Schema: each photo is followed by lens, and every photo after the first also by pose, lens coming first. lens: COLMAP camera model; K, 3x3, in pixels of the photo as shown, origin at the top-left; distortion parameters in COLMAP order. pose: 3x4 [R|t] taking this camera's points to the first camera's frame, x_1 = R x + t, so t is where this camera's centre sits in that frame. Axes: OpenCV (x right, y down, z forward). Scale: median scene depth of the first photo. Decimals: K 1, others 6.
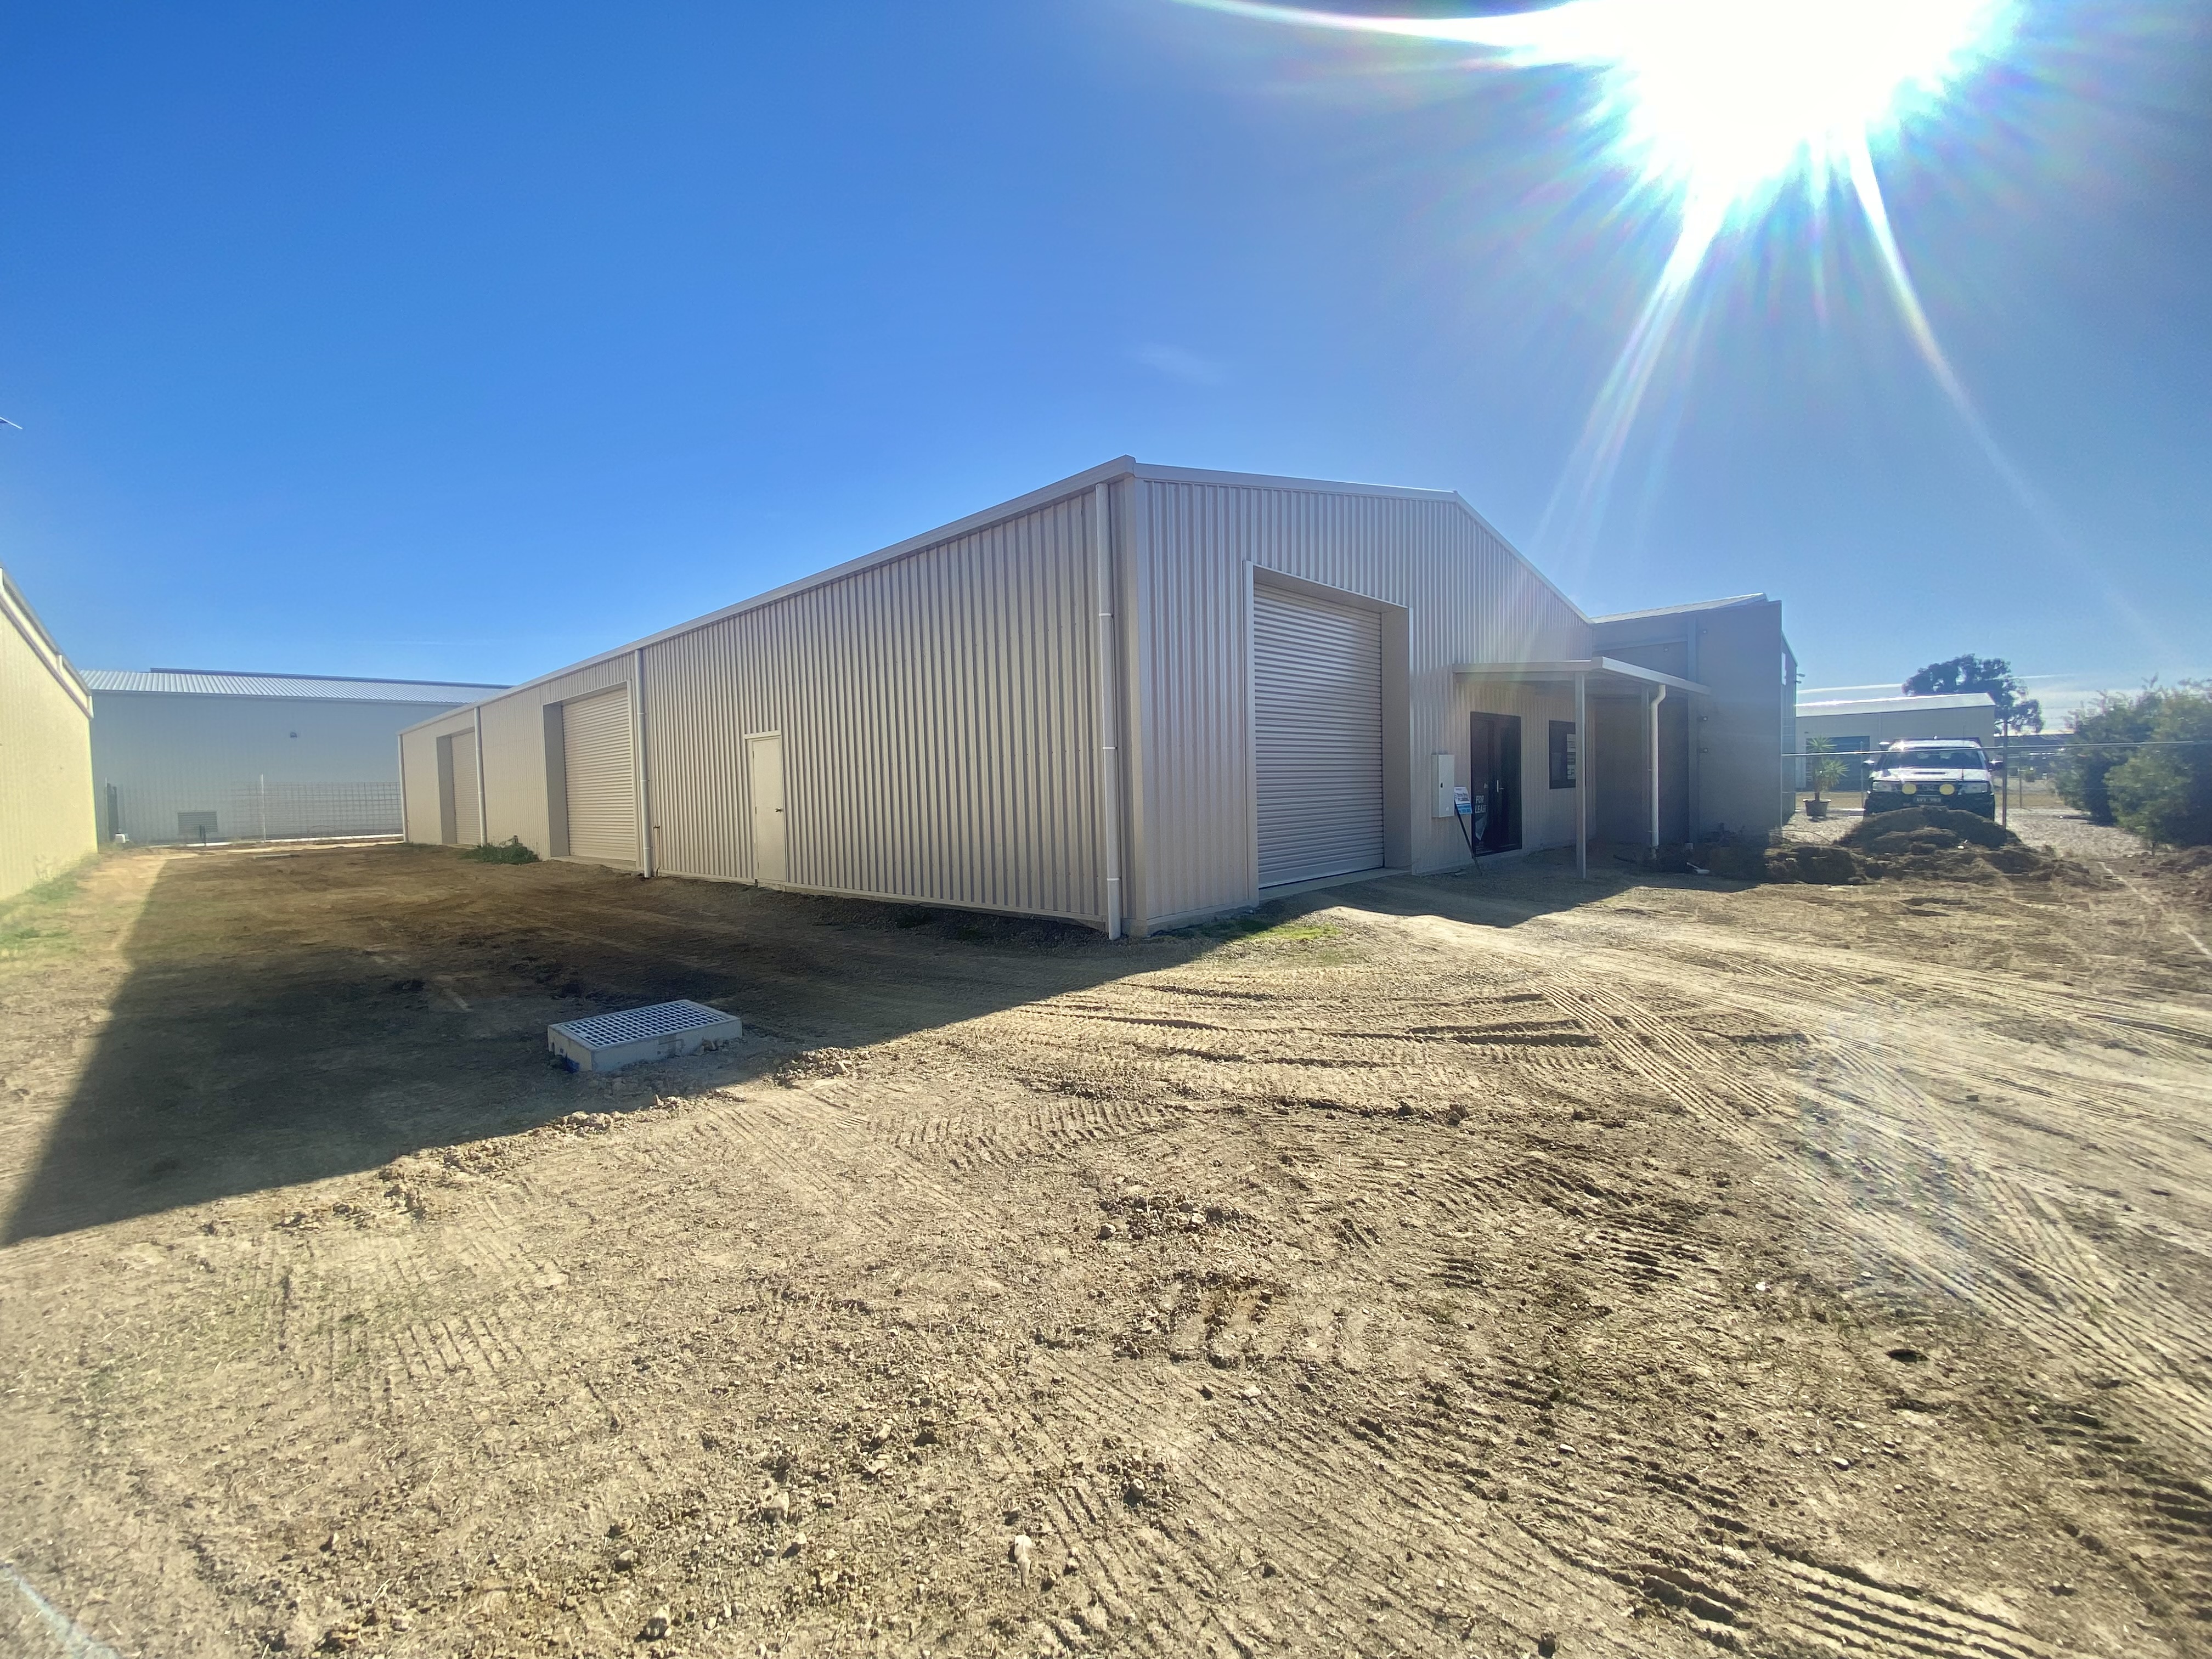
lens RADIAL K [[887.6, 0, 1120.3], [0, 887.6, 833.5], [0, 0, 1]] dist [-0.007363, -0.001921]
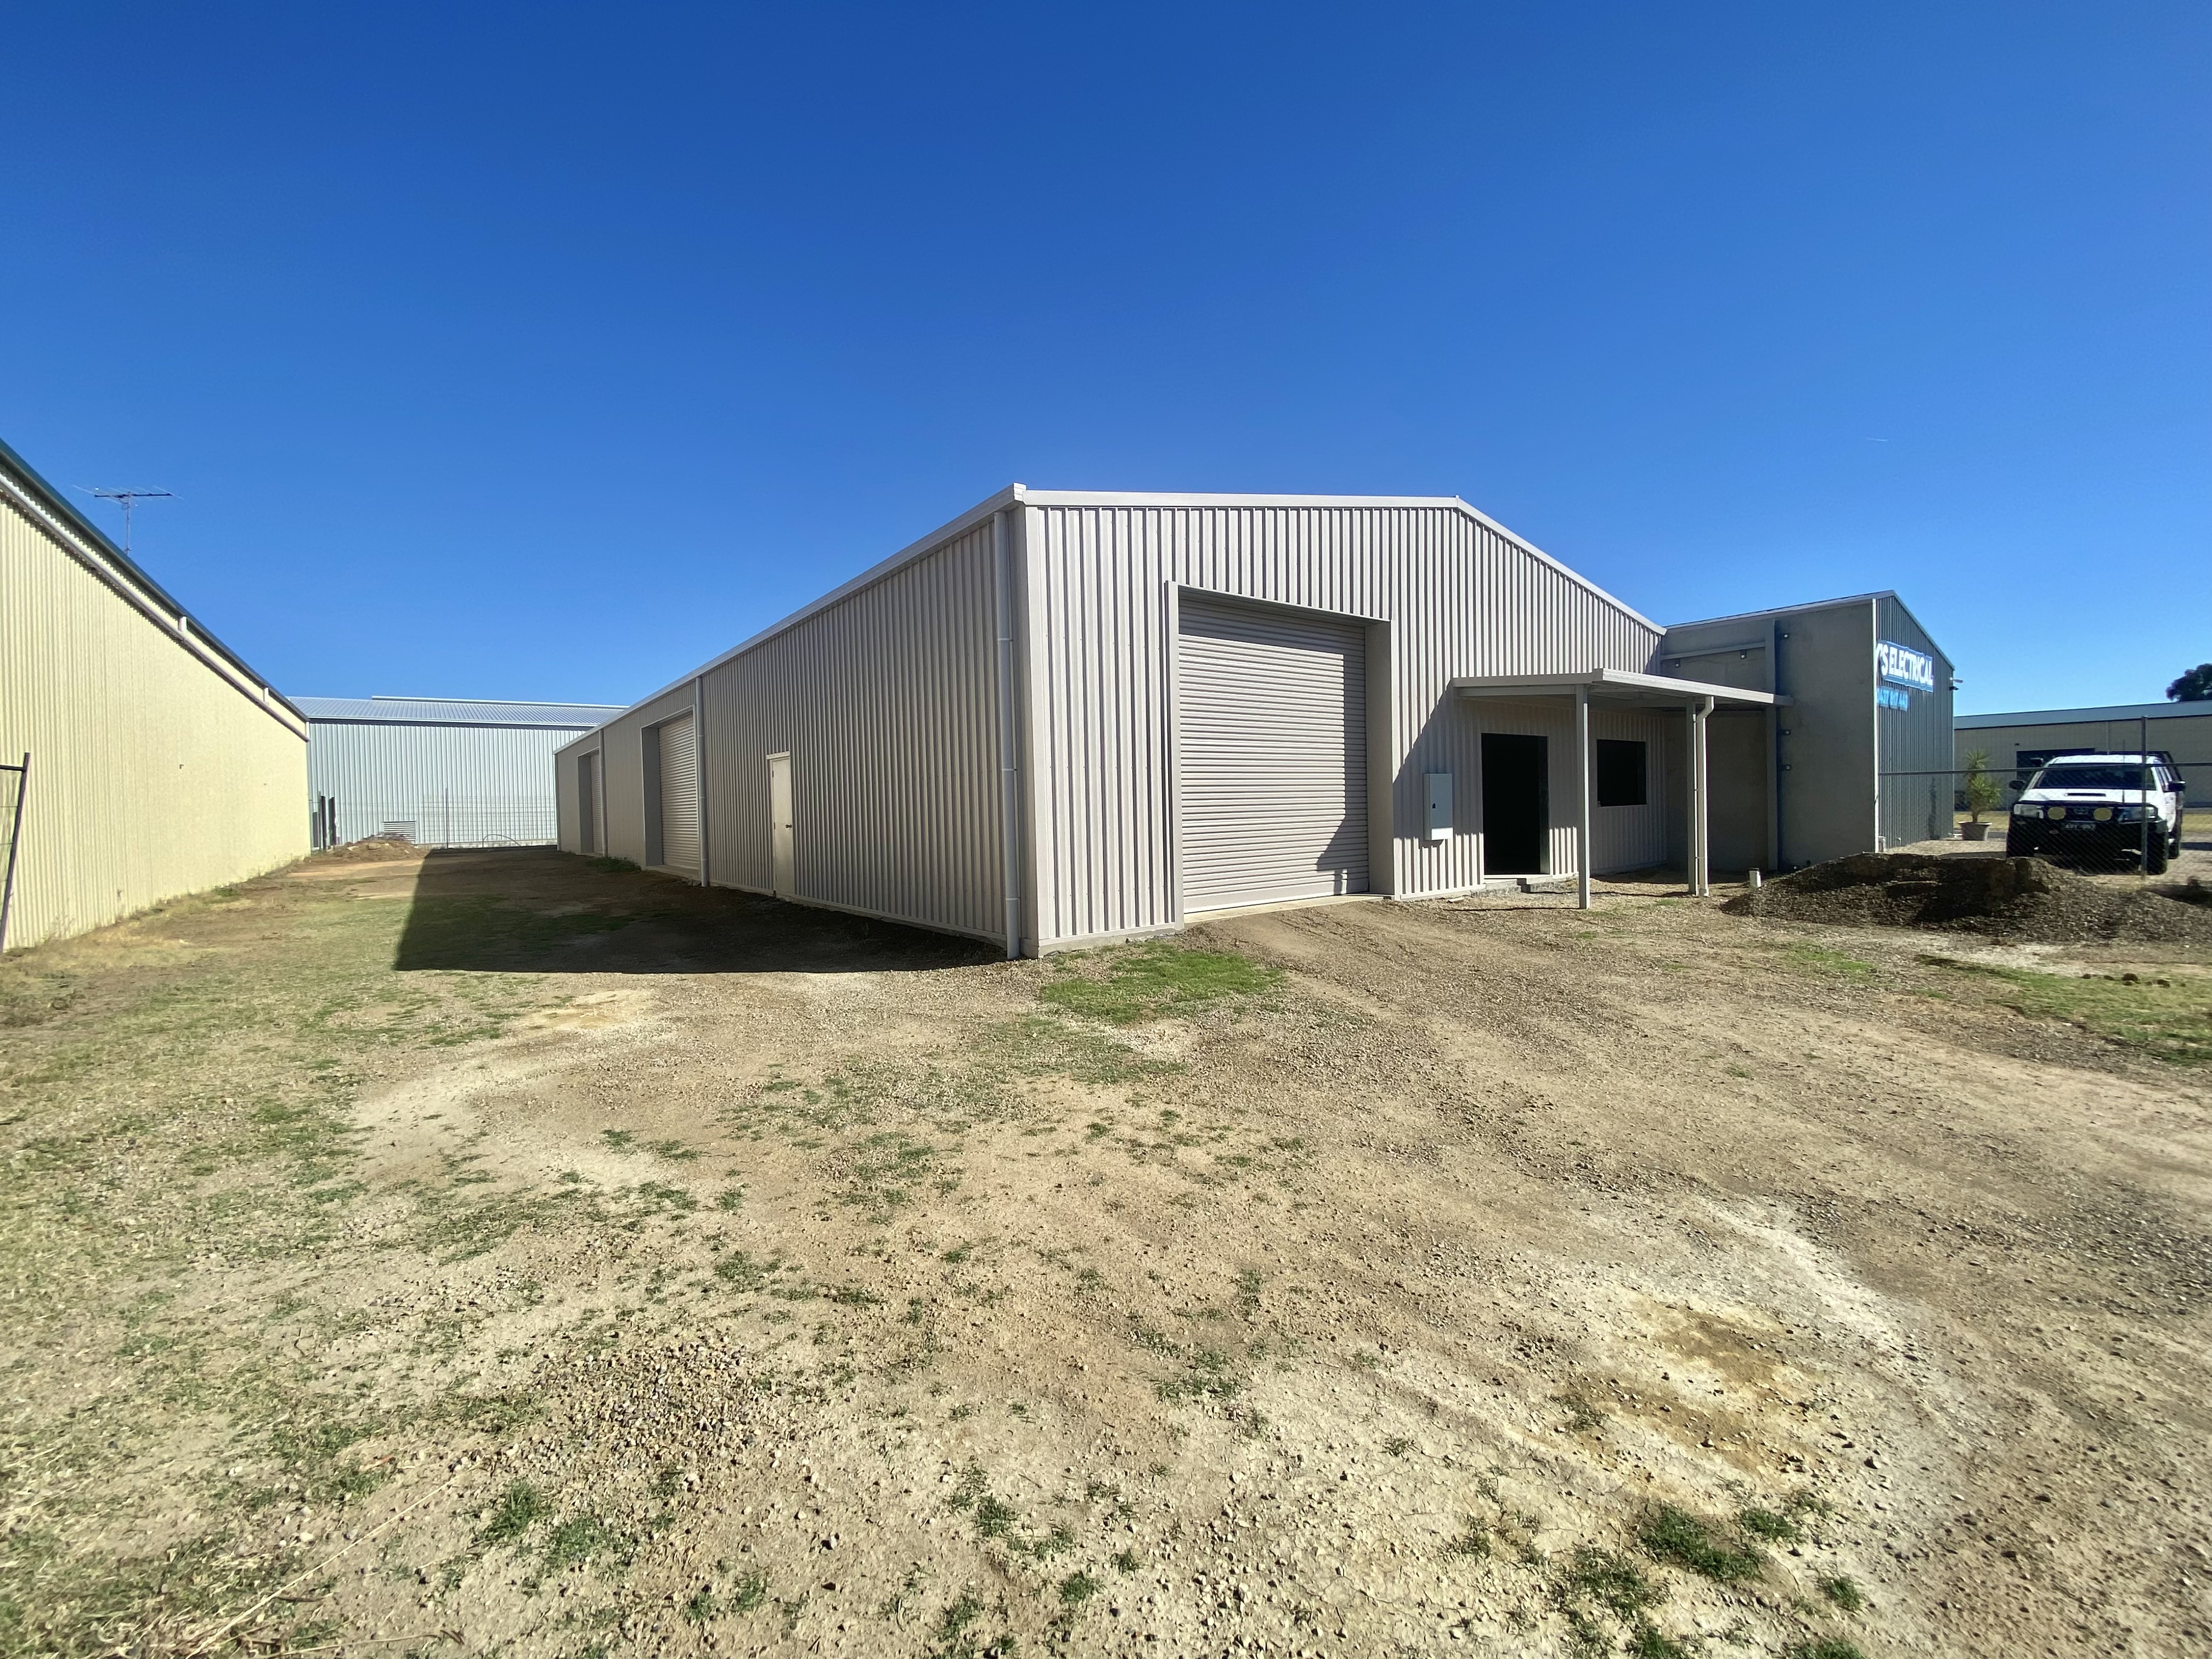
lens RADIAL K [[887.6, 0, 1108.1], [0, 887.6, 830.3], [0, 0, 1]] dist [-0.007363, -0.001921]
pose [[0.986524, 0.010285, -0.163291, 0.127785], [-0.013667, 0.999714, -0.019602, -0.004169], [0.163043, 0.021569, 0.986383, 0.009252]]
